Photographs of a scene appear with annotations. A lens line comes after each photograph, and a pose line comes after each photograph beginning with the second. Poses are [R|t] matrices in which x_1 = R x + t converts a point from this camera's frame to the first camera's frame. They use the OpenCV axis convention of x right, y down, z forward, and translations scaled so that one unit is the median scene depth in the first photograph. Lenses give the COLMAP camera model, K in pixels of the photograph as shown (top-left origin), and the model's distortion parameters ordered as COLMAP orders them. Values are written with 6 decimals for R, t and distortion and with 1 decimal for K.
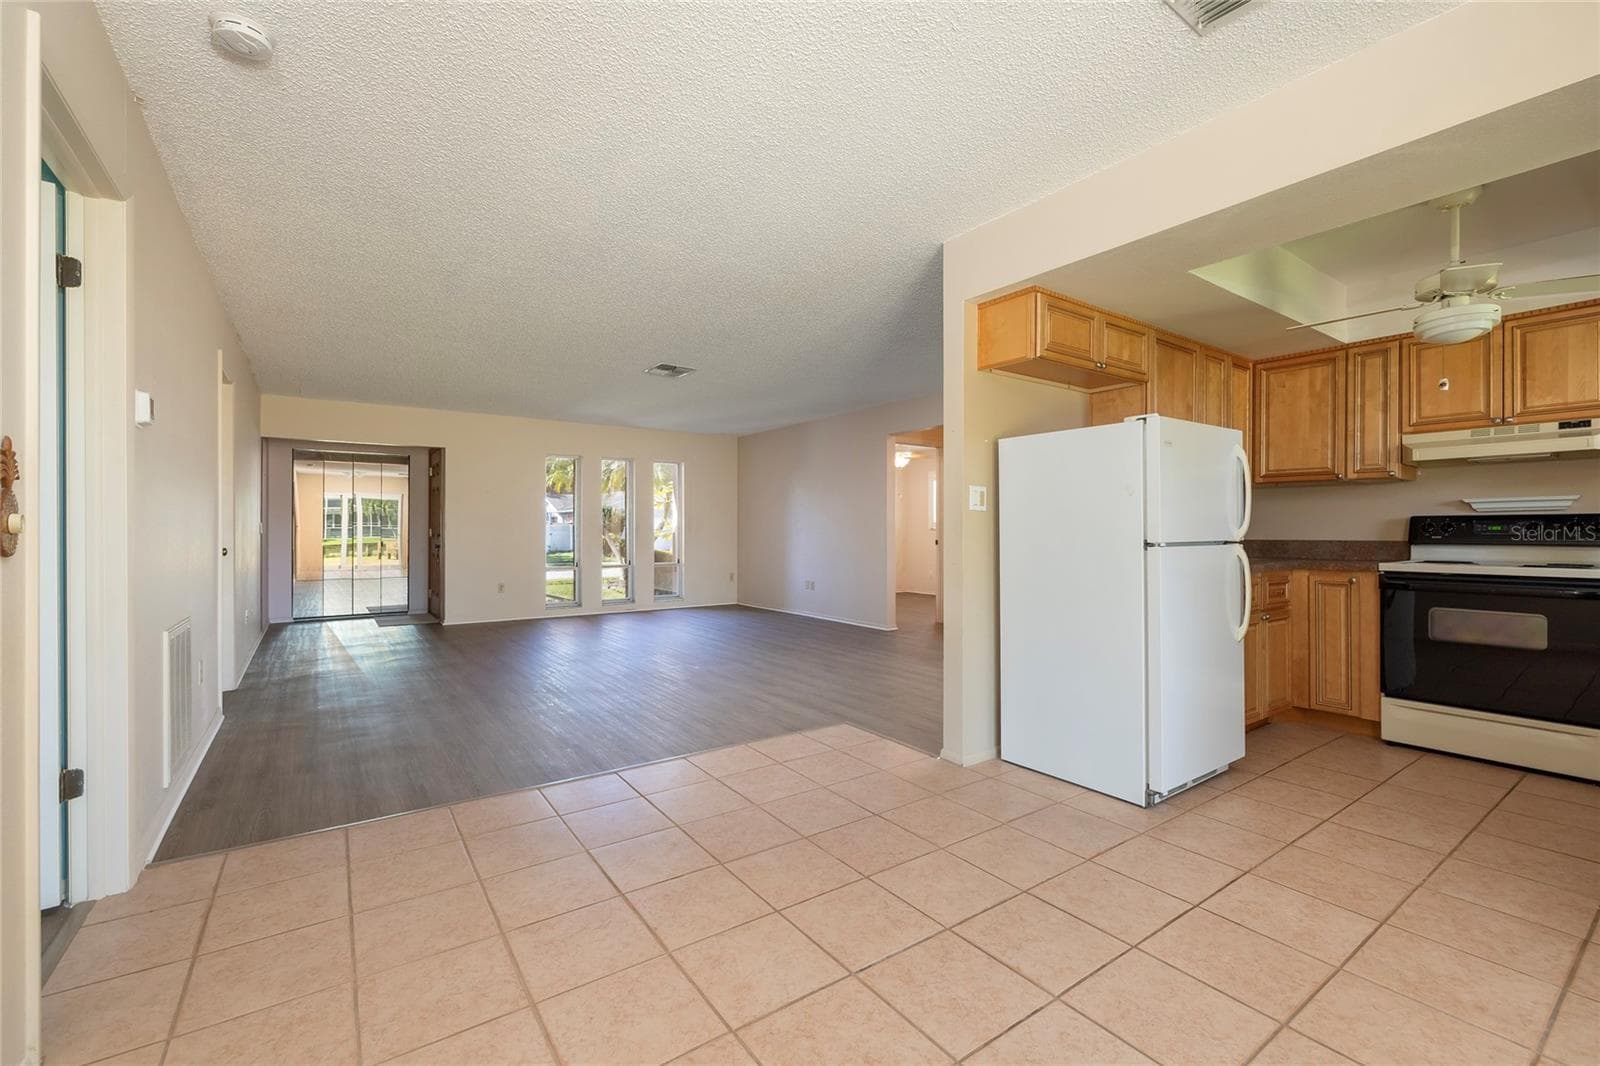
lens RADIAL K [[674.7, 0, 792.5], [0, 674.7, 527.3], [0, 0, 1]] dist [-0.000690, -0.000296]
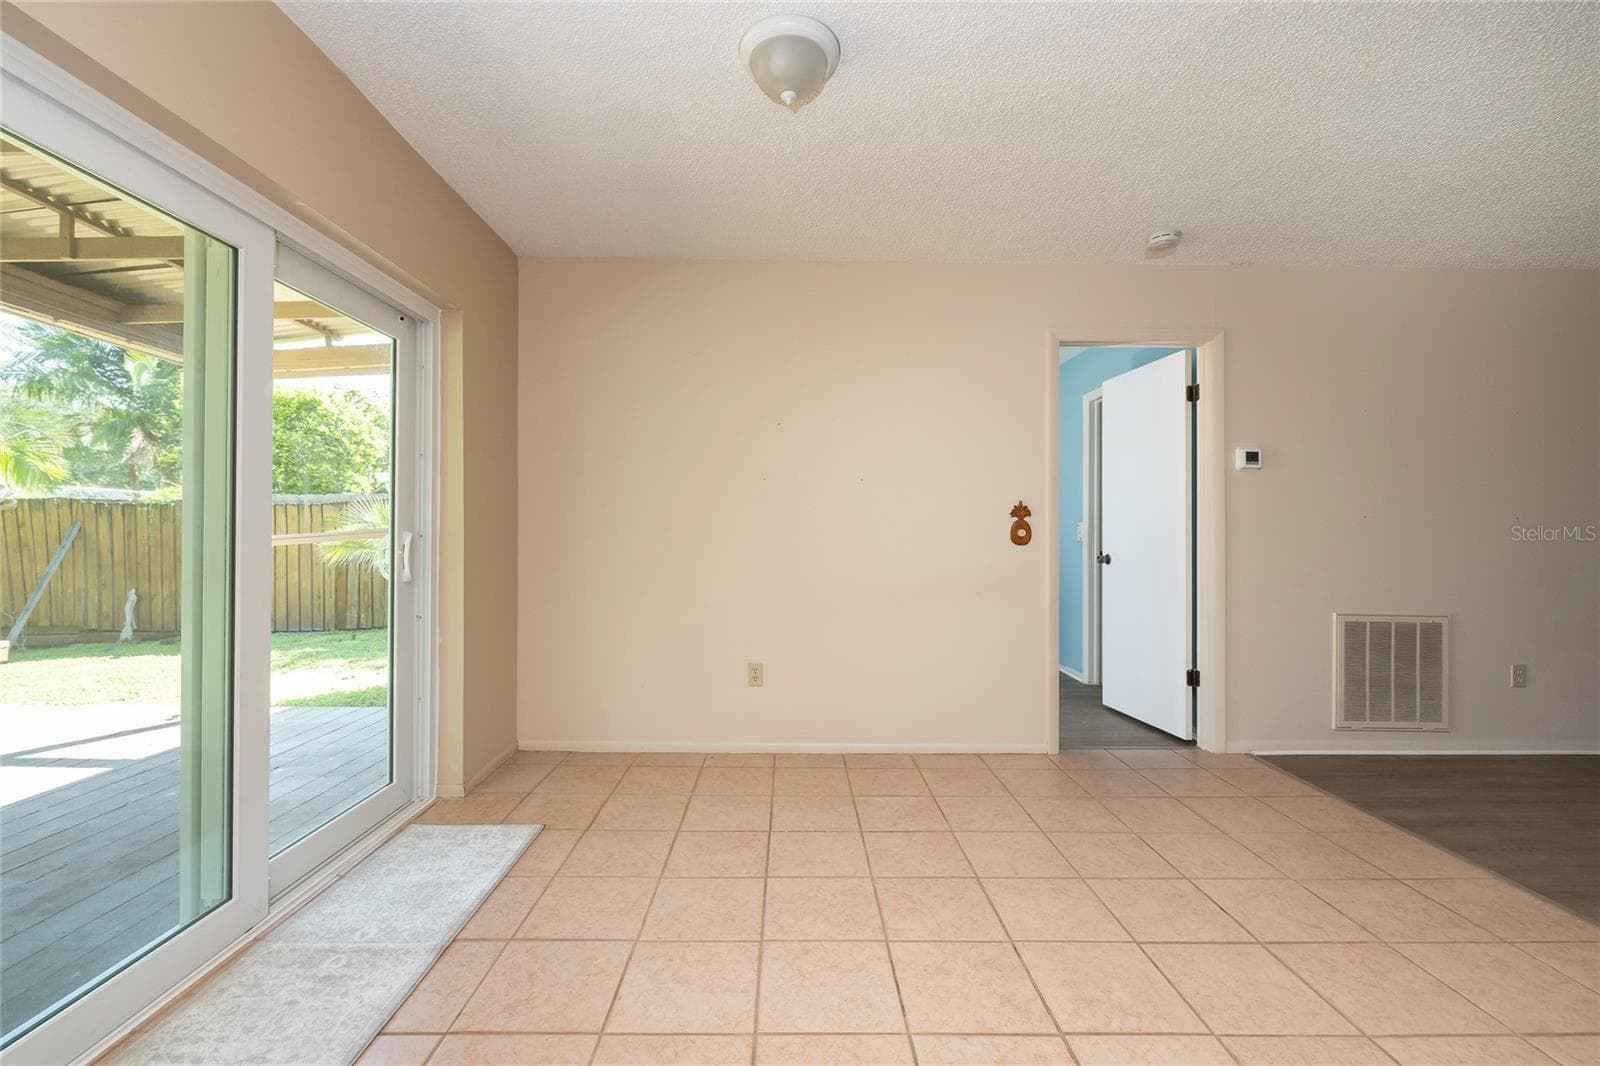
lens RADIAL K [[674.7, 0, 788.6], [0, 674.7, 536.4], [0, 0, 1]] dist [-0.000690, -0.000296]
pose [[-0.570029, -0.001989, -0.821622, 0.591219], [-0.003719, 0.999993, 0.000160, 0.003951], [0.821616, 0.003147, -0.570032, 0.655821]]
